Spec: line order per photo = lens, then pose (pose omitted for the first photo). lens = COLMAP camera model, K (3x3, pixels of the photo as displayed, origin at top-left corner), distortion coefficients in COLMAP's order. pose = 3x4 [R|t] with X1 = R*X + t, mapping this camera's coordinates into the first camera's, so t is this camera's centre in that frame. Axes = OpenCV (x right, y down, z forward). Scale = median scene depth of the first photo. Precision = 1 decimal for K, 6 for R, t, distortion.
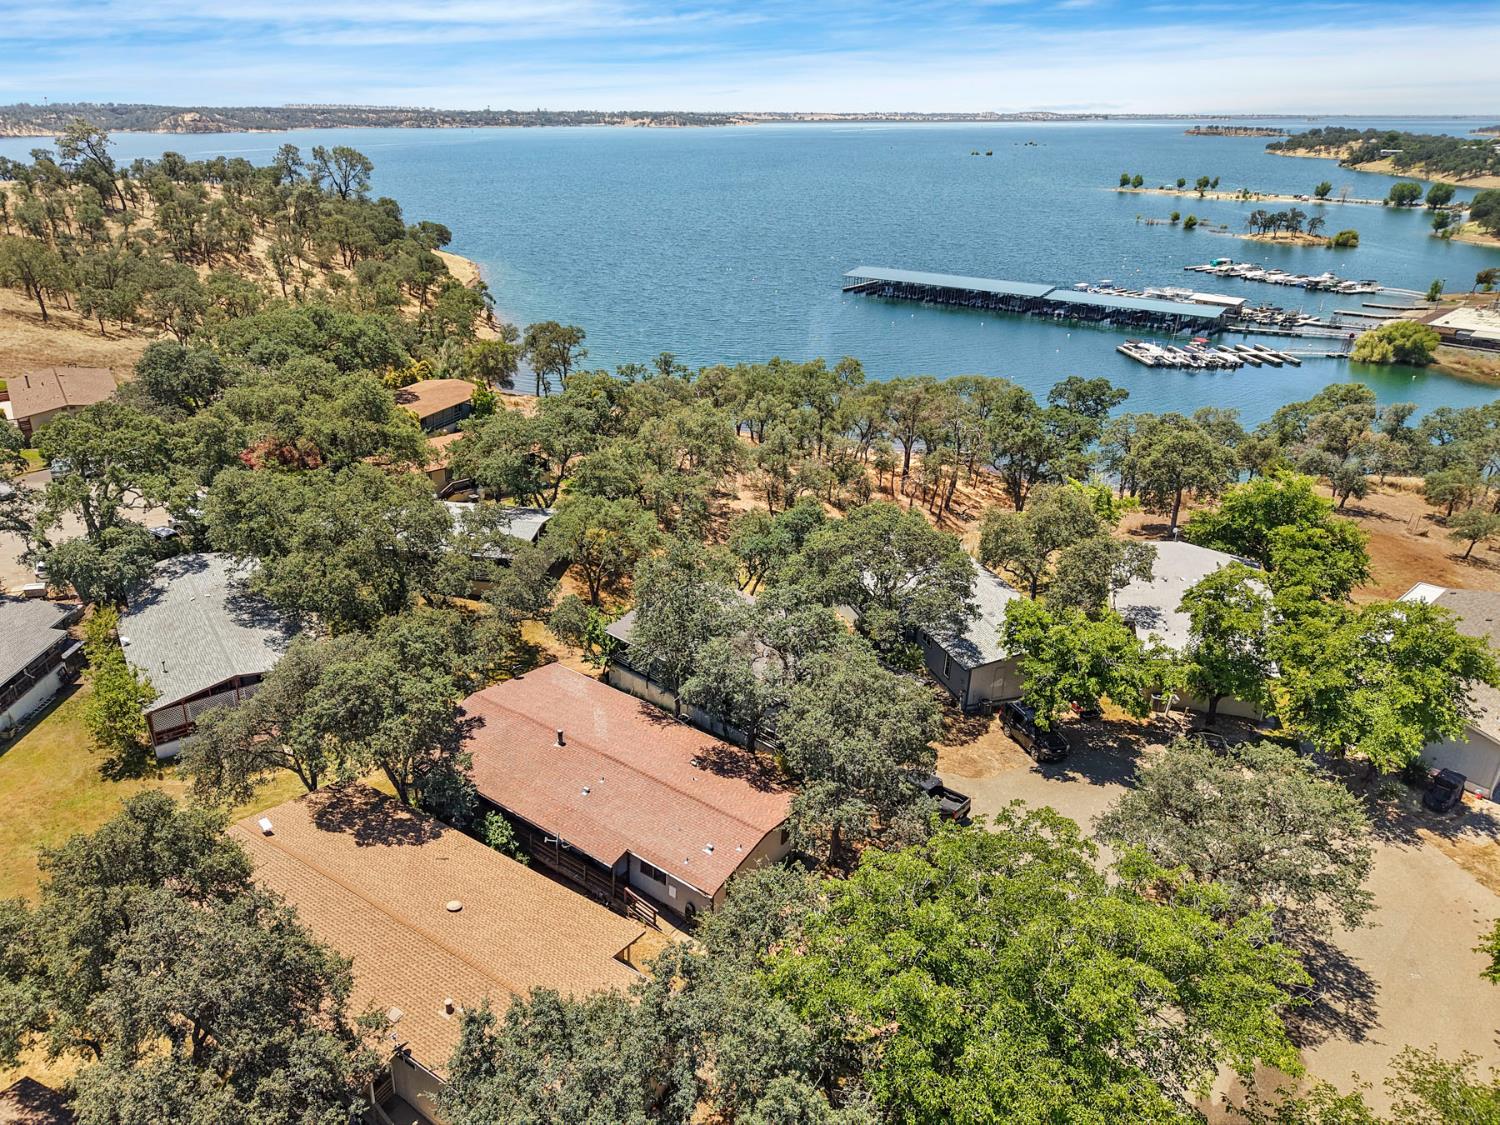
lens RADIAL K [[993.7, 0, 689.6], [0, 993.7, 559.0], [0, 0, 1]] dist [0.005980, -0.002049]
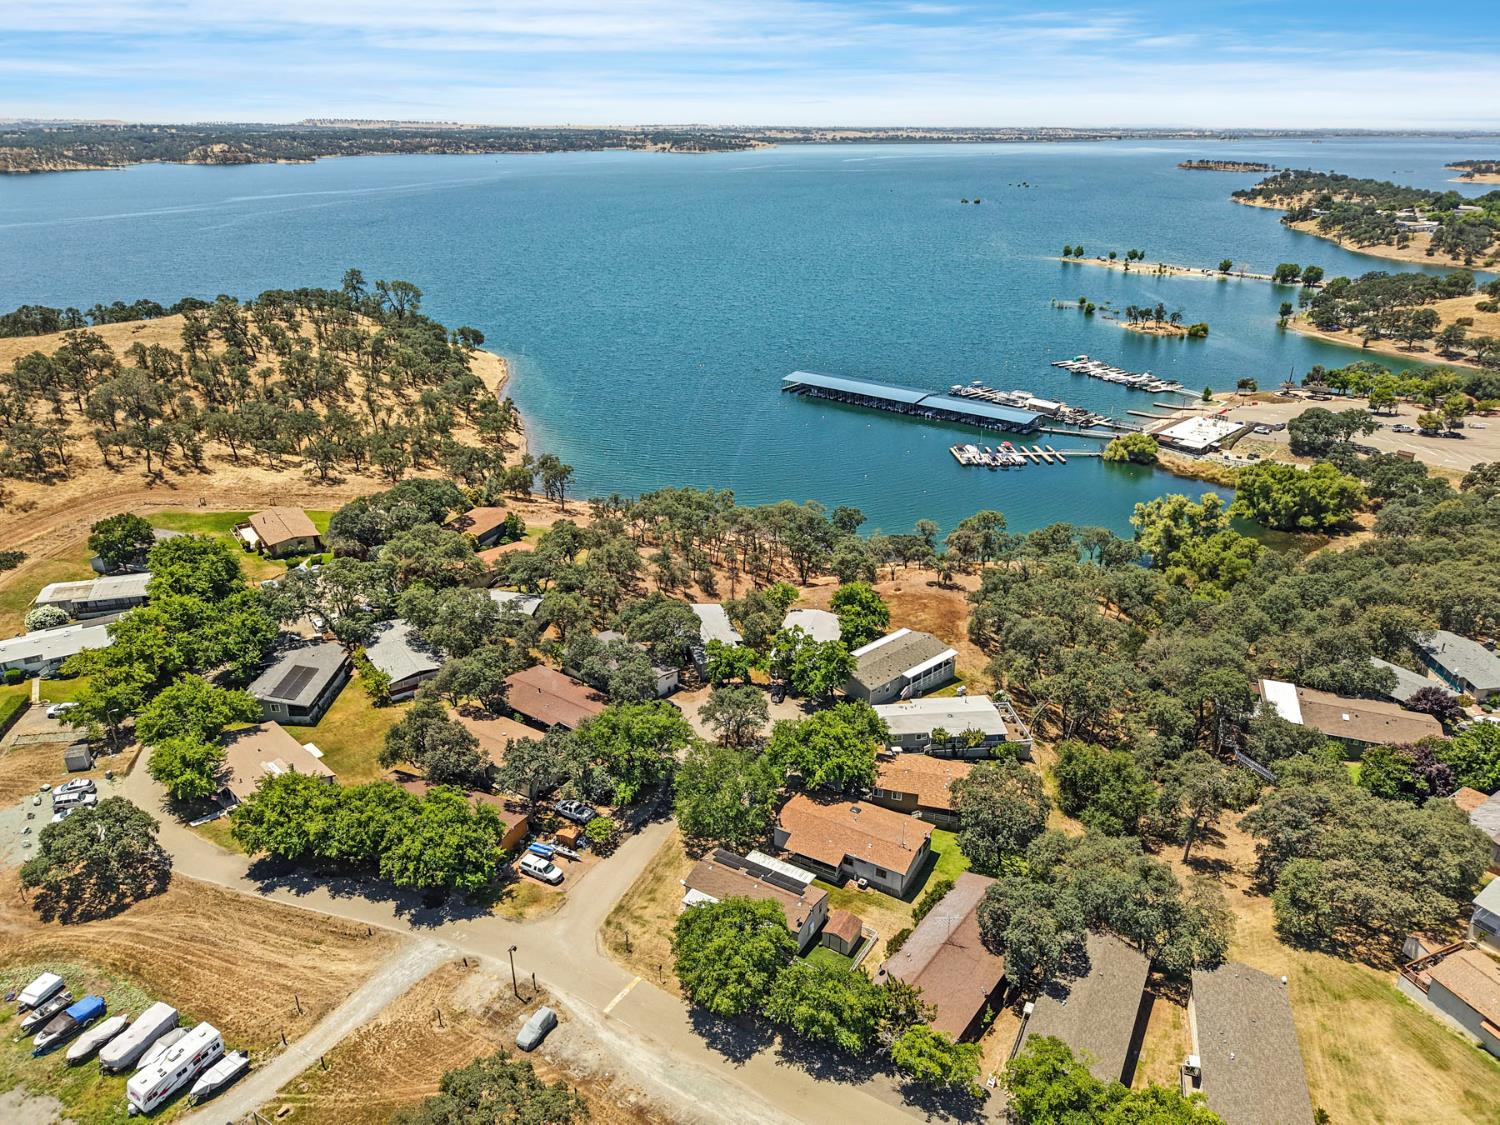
lens RADIAL K [[1008.5, 0, 754.6], [0, 1008.5, 562.2], [0, 0, 1]] dist [0.018453, -0.015805]
pose [[0.999417, -0.007367, 0.033336, 0.096676], [0.007613, 0.999945, -0.007250, -0.040051], [-0.033280, 0.007499, 0.999418, -0.474187]]
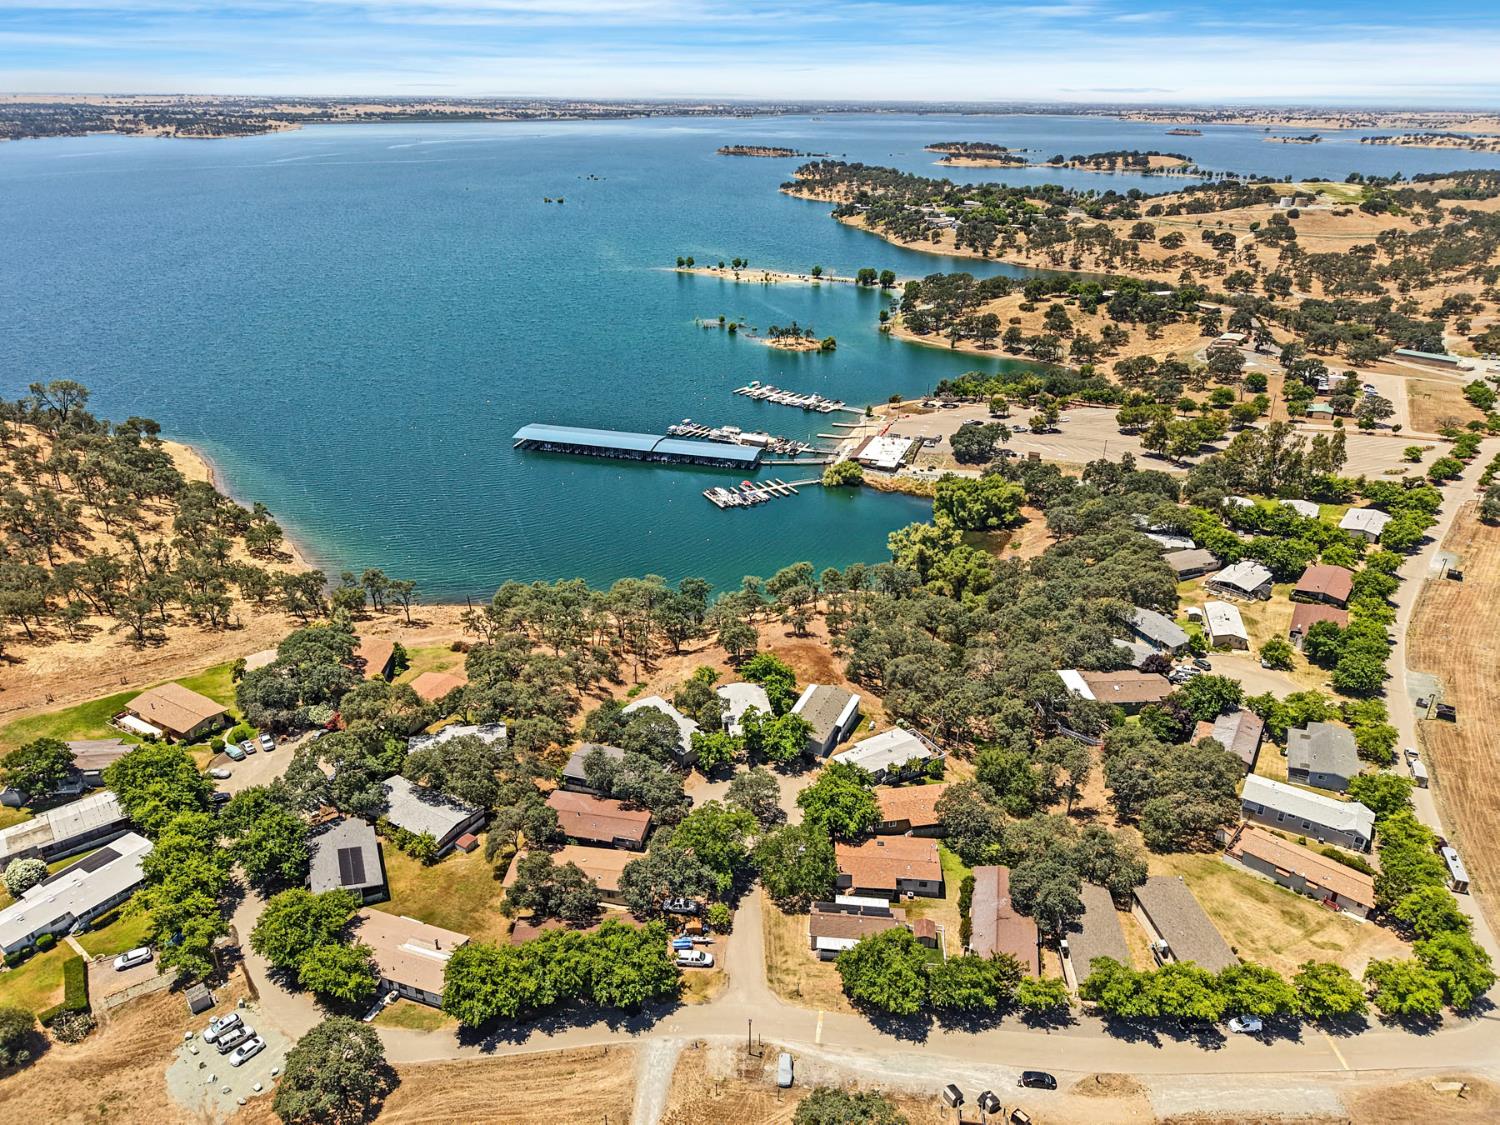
lens RADIAL K [[1012.0, 0, 758.9], [0, 1012.0, 567.2], [0, 0, 1]] dist [0.021824, -0.019686]
pose [[0.893545, -0.177365, 0.412455, -0.206733], [0.168461, 0.983990, 0.058184, -0.178894], [-0.416172, 0.017493, 0.909118, -0.582092]]
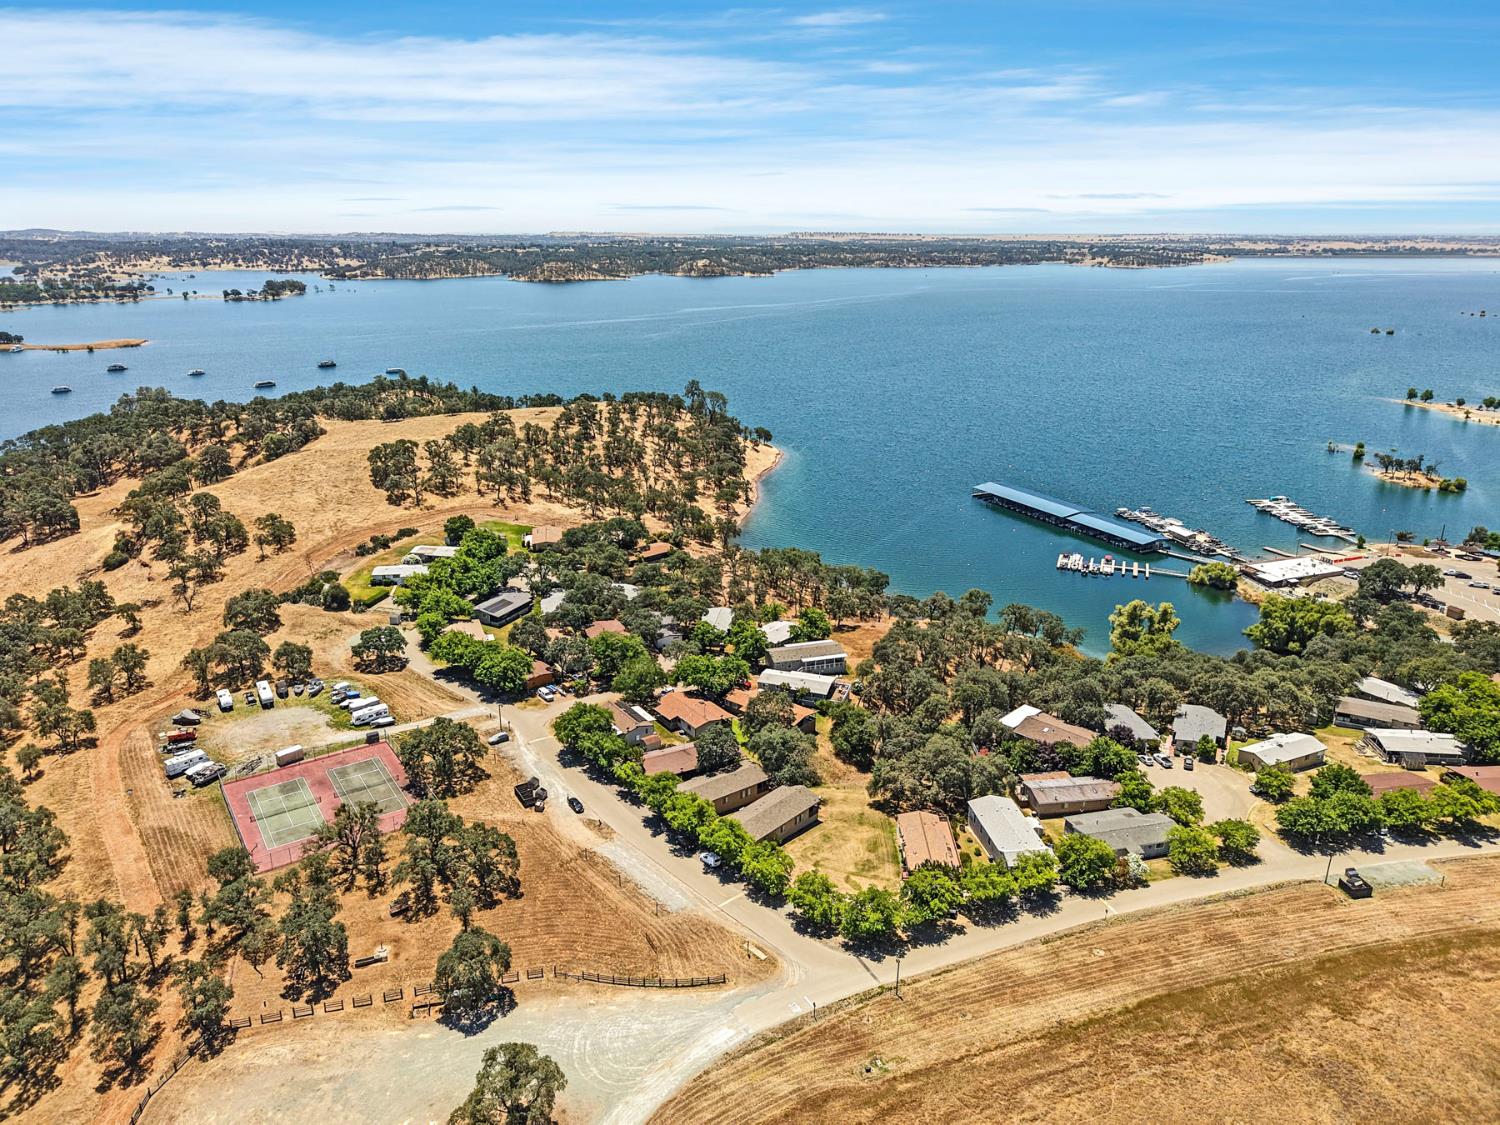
lens RADIAL K [[1019.7, 0, 754.6], [0, 1019.7, 539.6], [0, 0, 1]] dist [0.060915, -0.062531]
pose [[0.920730, 0.120676, -0.371070, 0.622752], [-0.164616, 0.982335, -0.088994, 0.014752], [0.353775, 0.143023, 0.924331, -0.928151]]
